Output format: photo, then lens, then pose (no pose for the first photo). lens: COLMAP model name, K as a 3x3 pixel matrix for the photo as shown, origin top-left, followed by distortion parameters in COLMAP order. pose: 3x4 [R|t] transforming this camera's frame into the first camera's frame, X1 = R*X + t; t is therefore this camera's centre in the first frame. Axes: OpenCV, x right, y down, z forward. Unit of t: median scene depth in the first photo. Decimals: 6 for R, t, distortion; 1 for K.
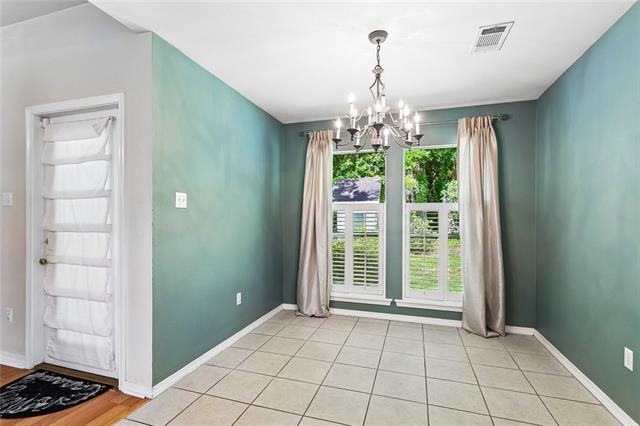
lens RADIAL K [[307.5, 0, 298.1], [0, 307.5, 218.3], [0, 0, 1]] dist [0.003499, 0.001788]
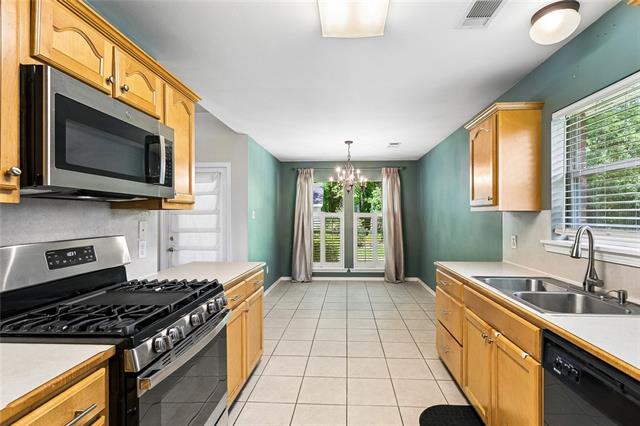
lens RADIAL K [[307.5, 0, 321.5], [0, 307.5, 217.7], [0, 0, 1]] dist [0.003499, 0.001788]
pose [[0.959809, -0.008676, 0.280520, -0.347211], [0.009498, 0.999954, -0.001569, -0.023703], [-0.280493, 0.004170, 0.959847, -0.671018]]
